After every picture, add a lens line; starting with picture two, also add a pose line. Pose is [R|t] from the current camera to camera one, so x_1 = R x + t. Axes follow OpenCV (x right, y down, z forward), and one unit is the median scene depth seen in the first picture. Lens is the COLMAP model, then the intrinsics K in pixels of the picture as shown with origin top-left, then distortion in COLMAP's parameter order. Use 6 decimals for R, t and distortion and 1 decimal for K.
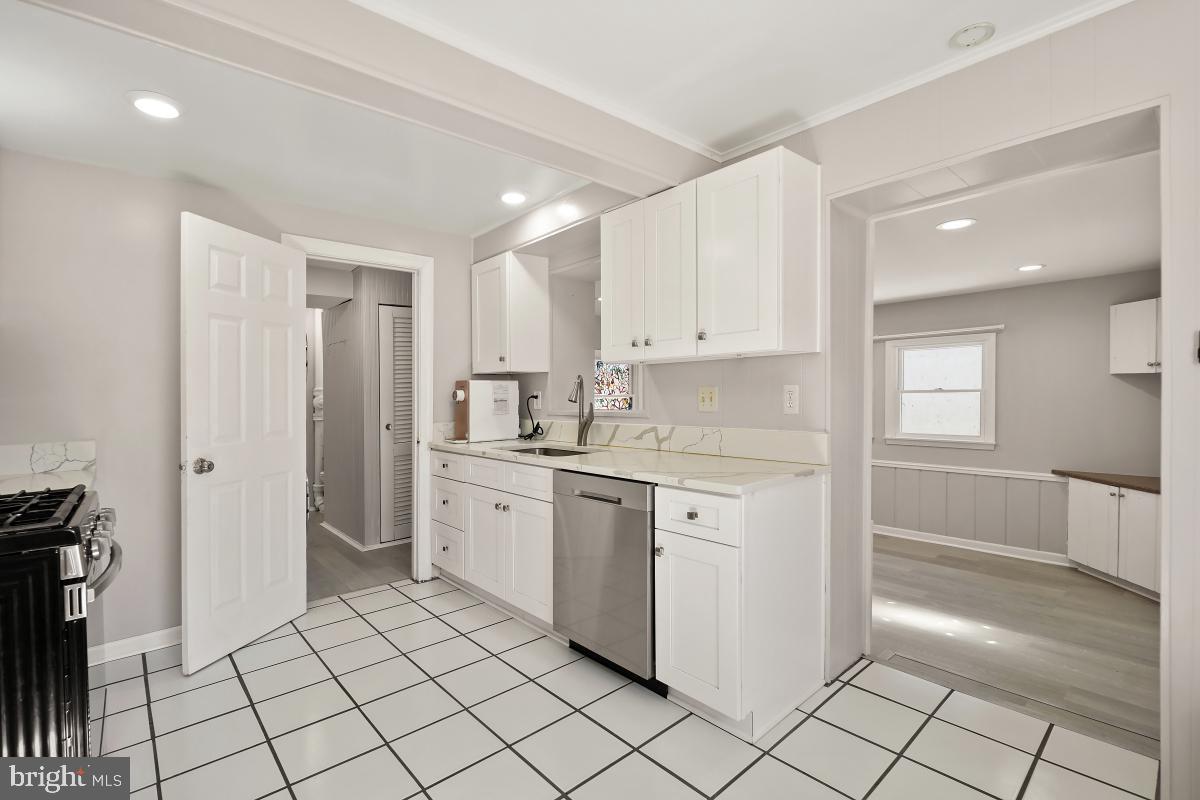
lens RADIAL K [[528.1, 0, 601.9], [0, 528.1, 399.7], [0, 0, 1]] dist [-0.002510, -0.001121]
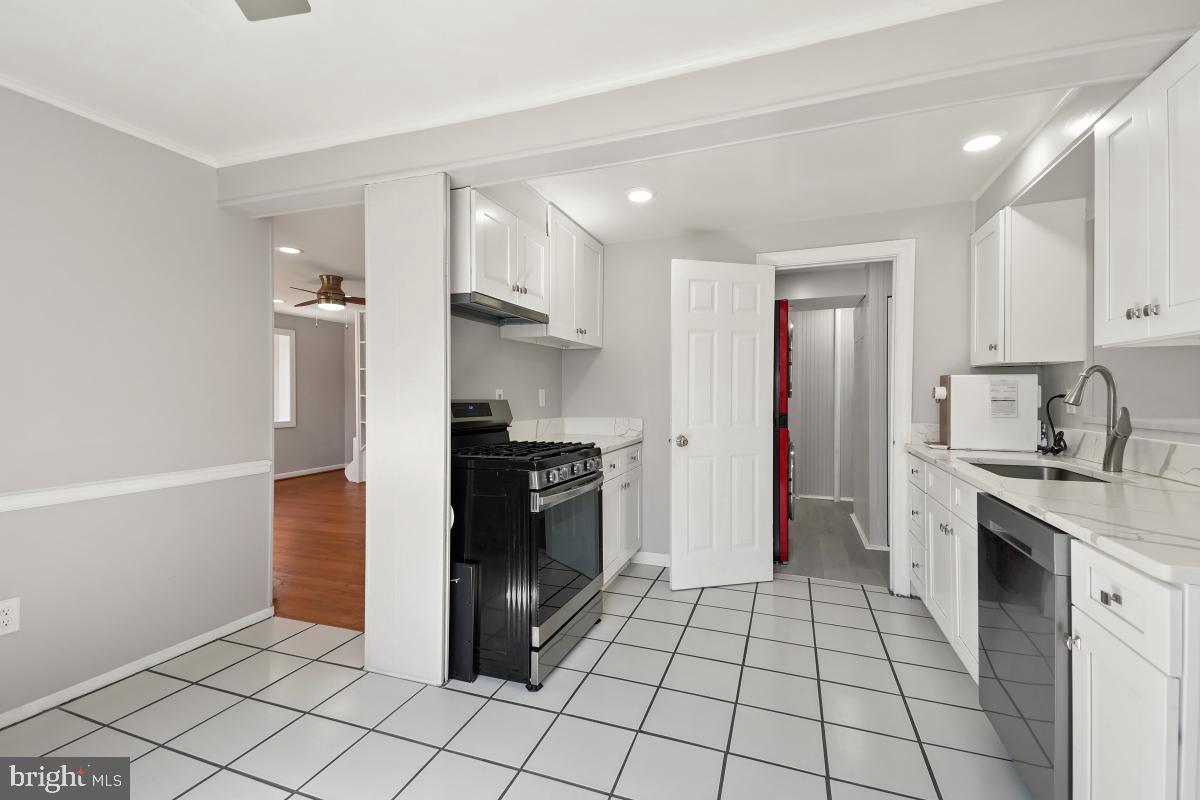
lens RADIAL K [[528.1, 0, 599.6], [0, 528.1, 395.2], [0, 0, 1]] dist [-0.002510, -0.001121]
pose [[0.455617, 0.017461, -0.890005, 0.257365], [-0.017523, 0.999790, 0.010644, -0.003923], [0.890004, 0.010745, 0.455827, 0.128150]]
